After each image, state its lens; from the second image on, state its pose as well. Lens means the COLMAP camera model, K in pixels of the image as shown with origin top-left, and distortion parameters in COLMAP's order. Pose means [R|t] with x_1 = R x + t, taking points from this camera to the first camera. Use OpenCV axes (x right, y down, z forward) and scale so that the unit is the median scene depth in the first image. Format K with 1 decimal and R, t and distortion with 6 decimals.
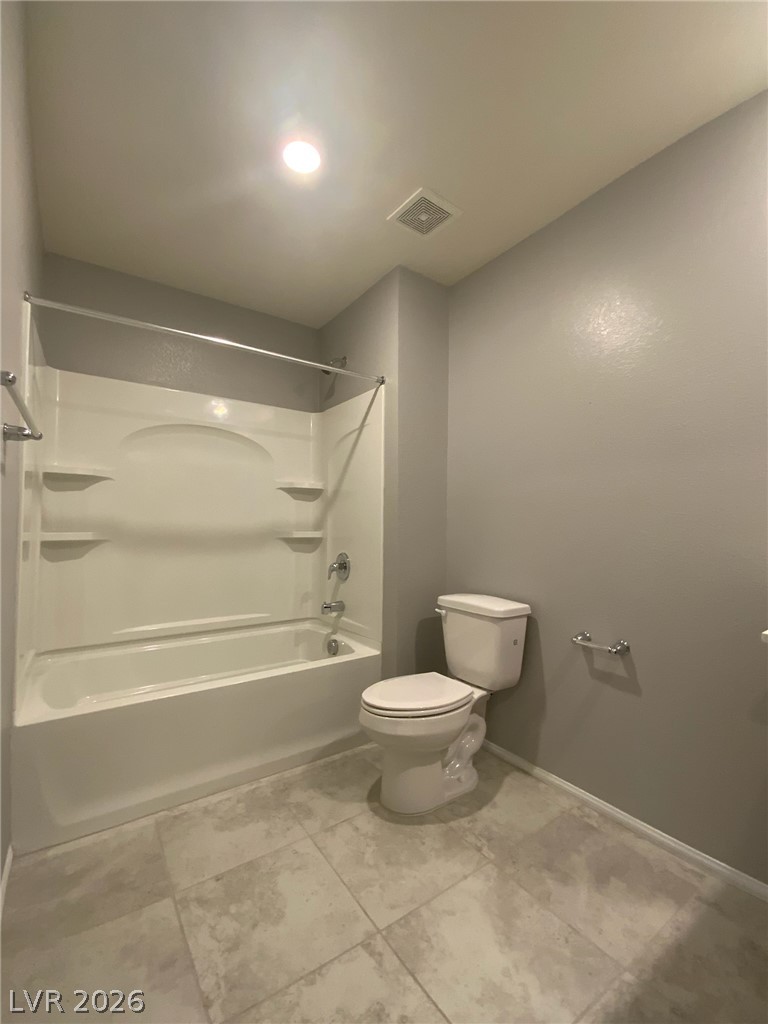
lens RADIAL K [[434.0, 0, 384.6], [0, 434.0, 513.0], [0, 0, 1]] dist [0.005426, -0.008362]
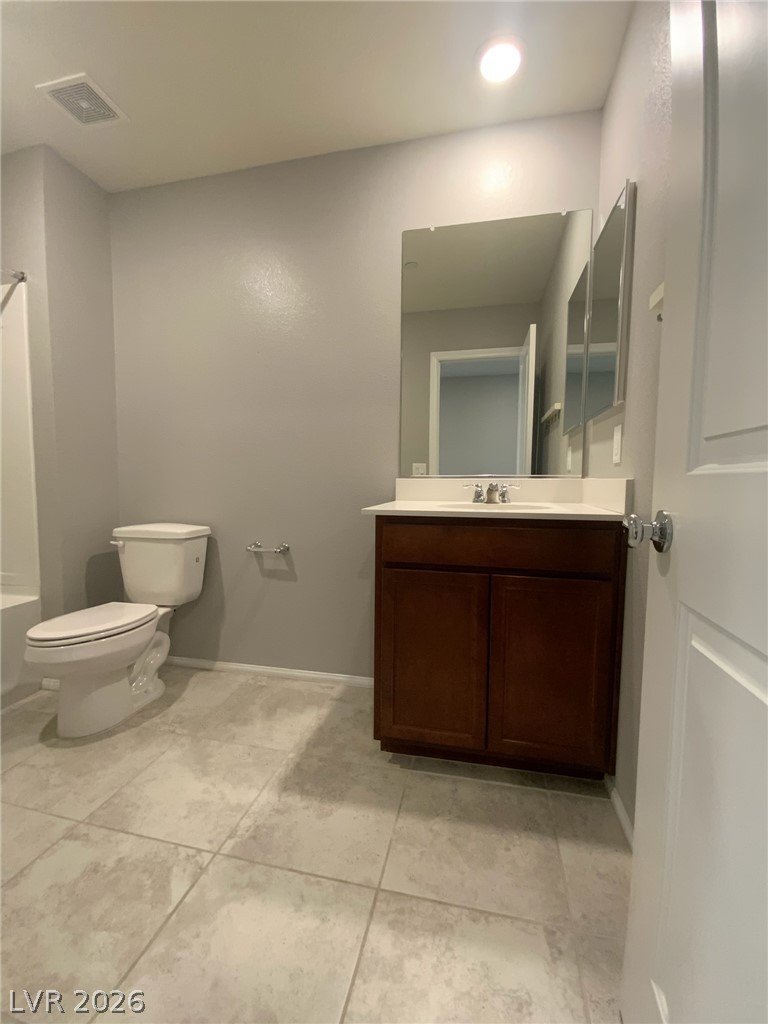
lens RADIAL K [[434.0, 0, 384.3], [0, 434.0, 509.6], [0, 0, 1]] dist [0.005426, -0.008362]
pose [[0.741884, -0.047915, 0.668814, -0.098152], [-0.018393, 0.995614, 0.091731, 0.068208], [-0.670276, -0.080355, 0.737748, -0.160952]]
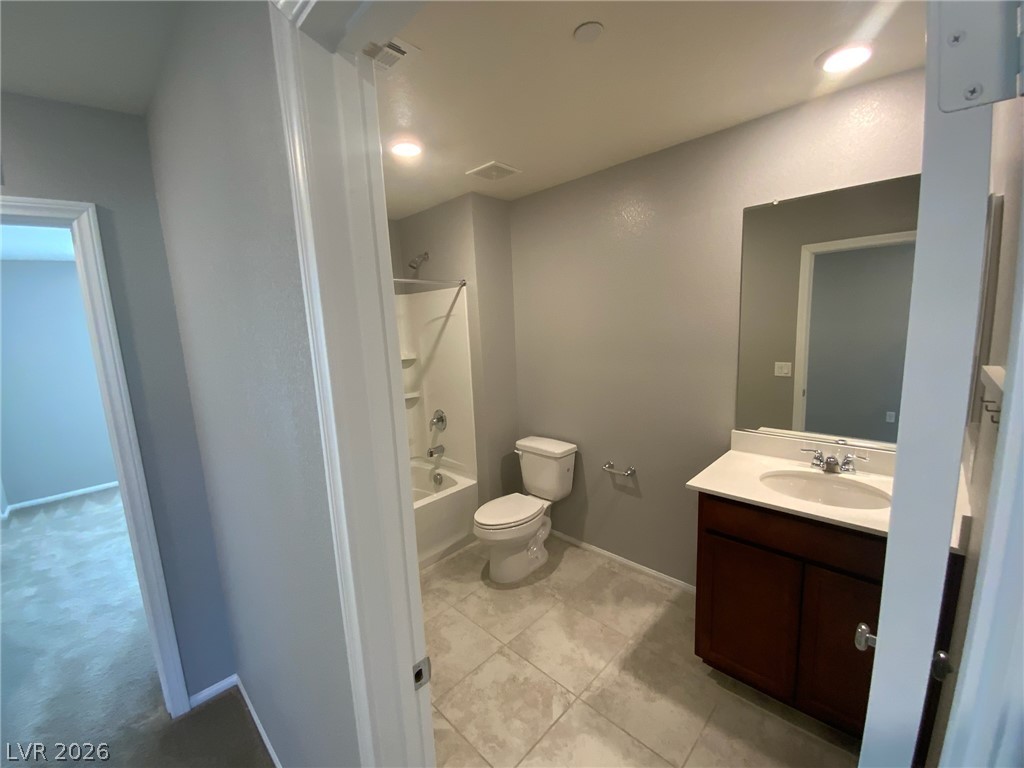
lens RADIAL K [[417.3, 0, 512.6], [0, 417.3, 379.7], [0, 0, 1]] dist [0.012738, -0.010606]
pose [[0.981050, -0.078443, 0.177166, -0.153541], [0.047624, 0.983954, 0.171947, -0.331051], [-0.187812, -0.160251, 0.969044, -0.405715]]
